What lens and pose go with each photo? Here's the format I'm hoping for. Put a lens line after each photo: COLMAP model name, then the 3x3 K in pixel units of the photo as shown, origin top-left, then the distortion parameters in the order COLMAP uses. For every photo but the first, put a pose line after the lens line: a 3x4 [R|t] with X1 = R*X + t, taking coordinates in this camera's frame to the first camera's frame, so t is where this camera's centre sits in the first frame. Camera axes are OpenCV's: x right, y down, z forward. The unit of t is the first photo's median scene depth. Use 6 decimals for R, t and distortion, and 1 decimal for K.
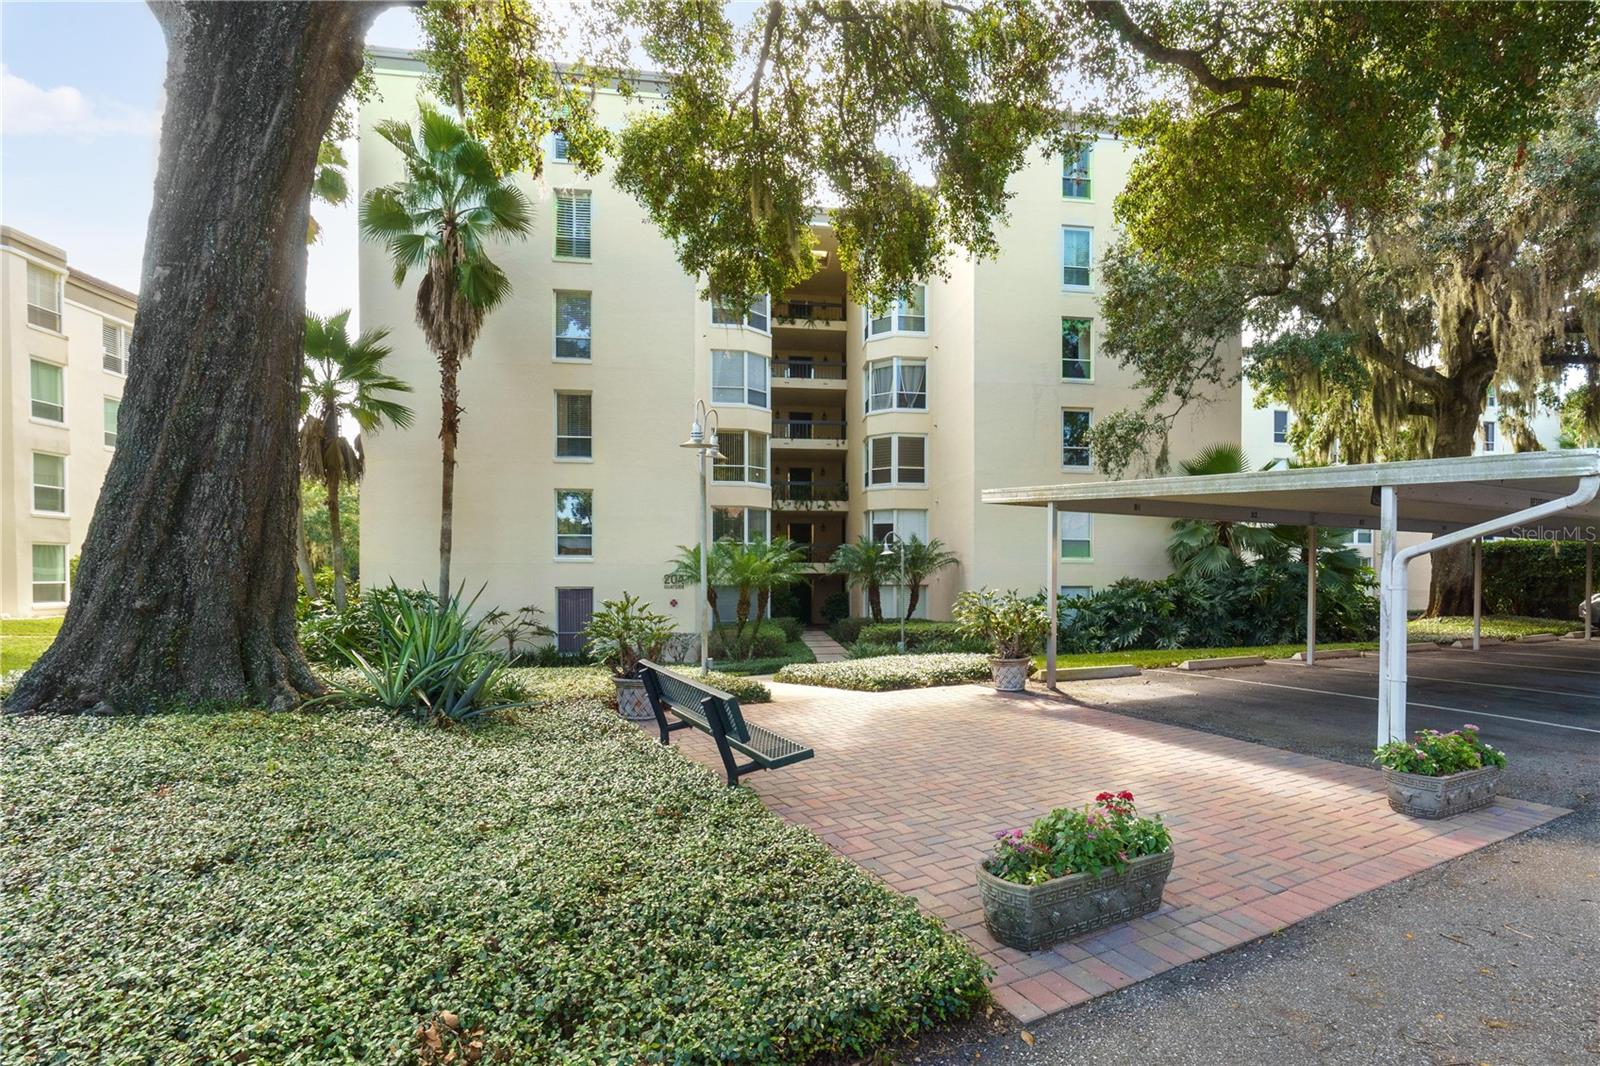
lens RADIAL K [[750.1, 0, 801.9], [0, 750.1, 588.9], [0, 0, 1]] dist [0.002312, 0.000266]
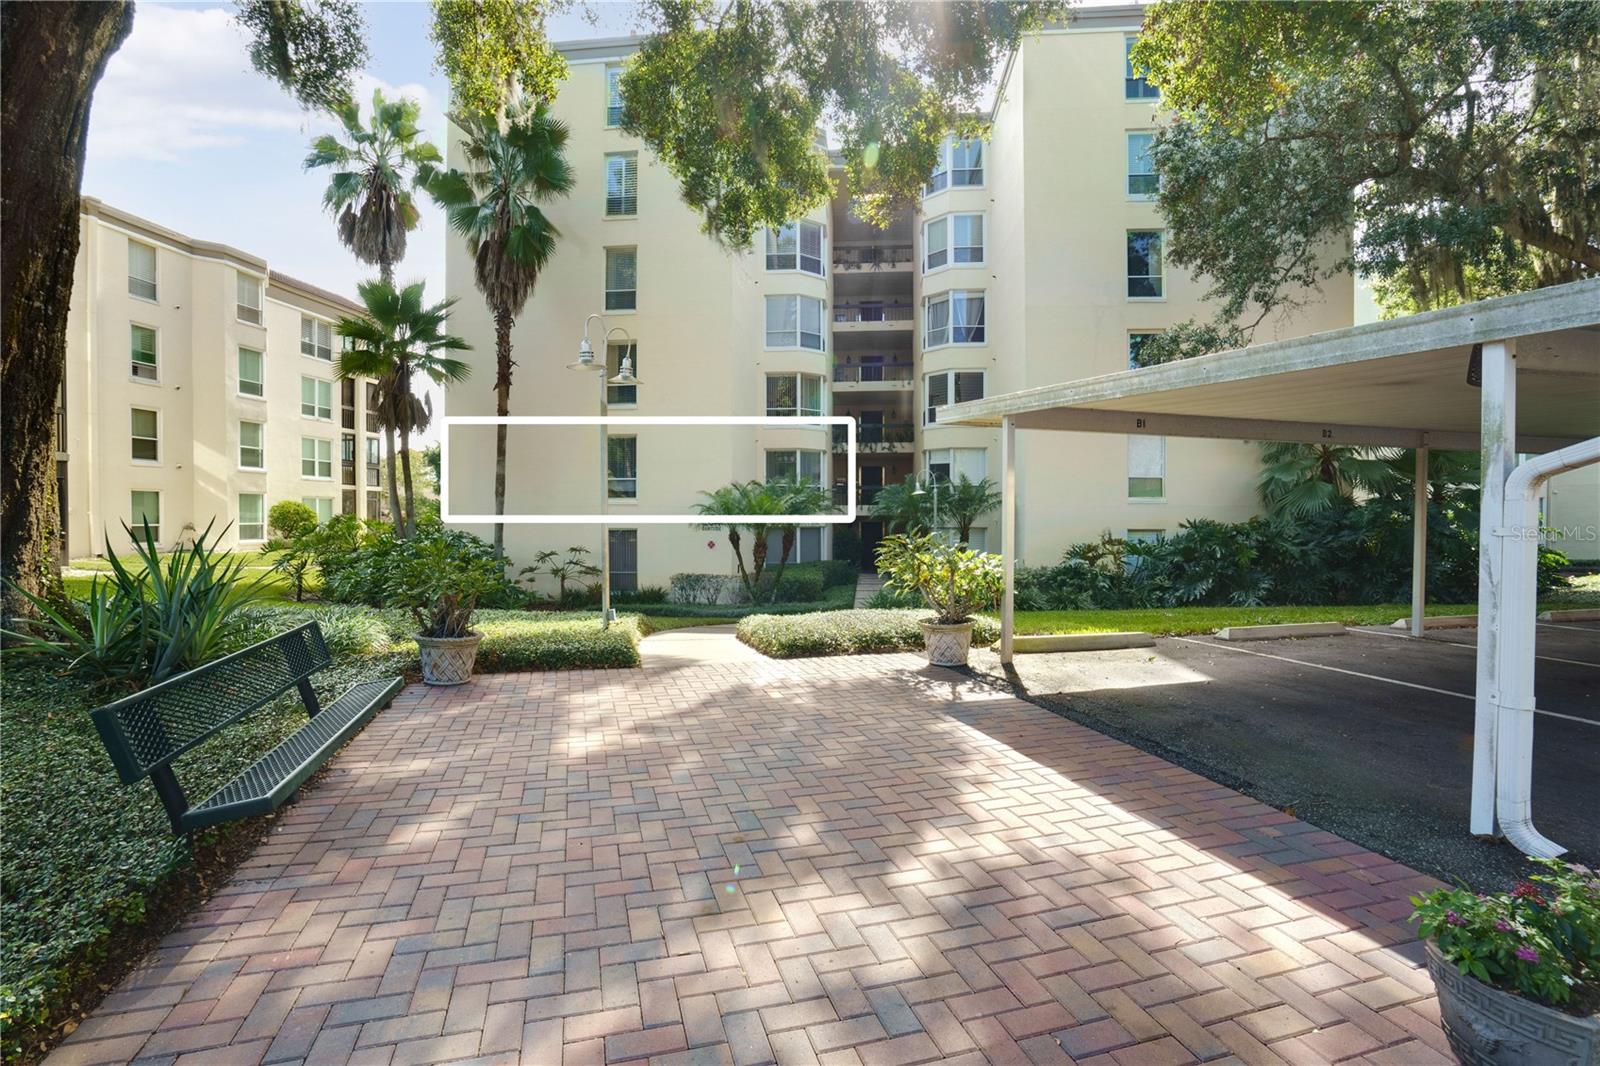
lens RADIAL K [[686.2, 0, 765.3], [0, 686.2, 531.8], [0, 0, 1]] dist [-0.047705, 0.014858]
pose [[0.974588, 0.004405, -0.223960, 0.116254], [-0.004271, 0.999990, 0.001080, 0.000102], [0.223963, -0.000096, 0.974598, 0.129985]]
